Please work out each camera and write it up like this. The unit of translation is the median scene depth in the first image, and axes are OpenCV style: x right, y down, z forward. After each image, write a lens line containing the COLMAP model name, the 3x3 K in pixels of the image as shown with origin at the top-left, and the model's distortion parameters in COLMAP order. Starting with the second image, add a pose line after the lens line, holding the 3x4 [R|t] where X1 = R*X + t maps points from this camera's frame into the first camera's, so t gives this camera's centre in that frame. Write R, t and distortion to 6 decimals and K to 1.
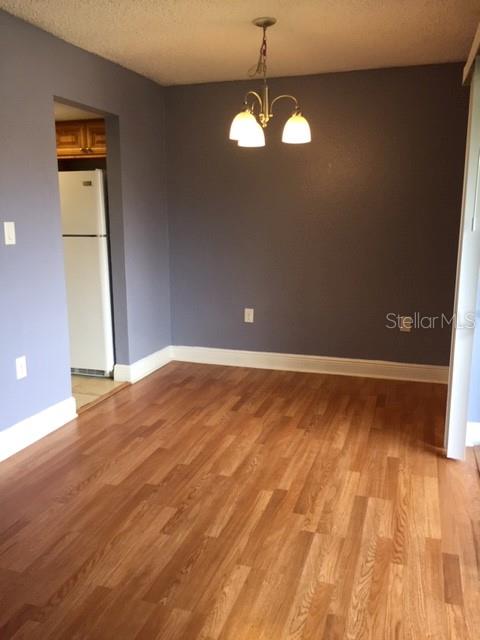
lens RADIAL K [[549.5, 0, 238.0], [0, 549.5, 322.0], [0, 0, 1]] dist [0.089124, -0.129149]
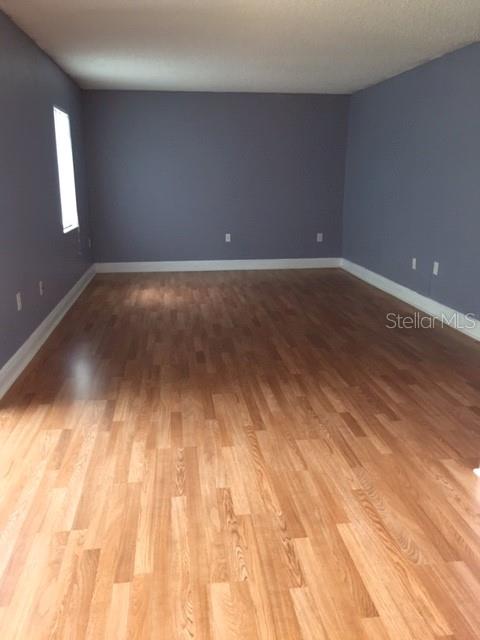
lens RADIAL K [[549.5, 0, 238.0], [0, 549.5, 322.0], [0, 0, 1]] dist [0.089124, -0.129149]
pose [[-0.905791, 0.112156, -0.408612, 0.175431], [-0.080979, 0.900739, 0.426746, -0.256836], [0.415915, 0.419632, -0.806798, 1.326555]]
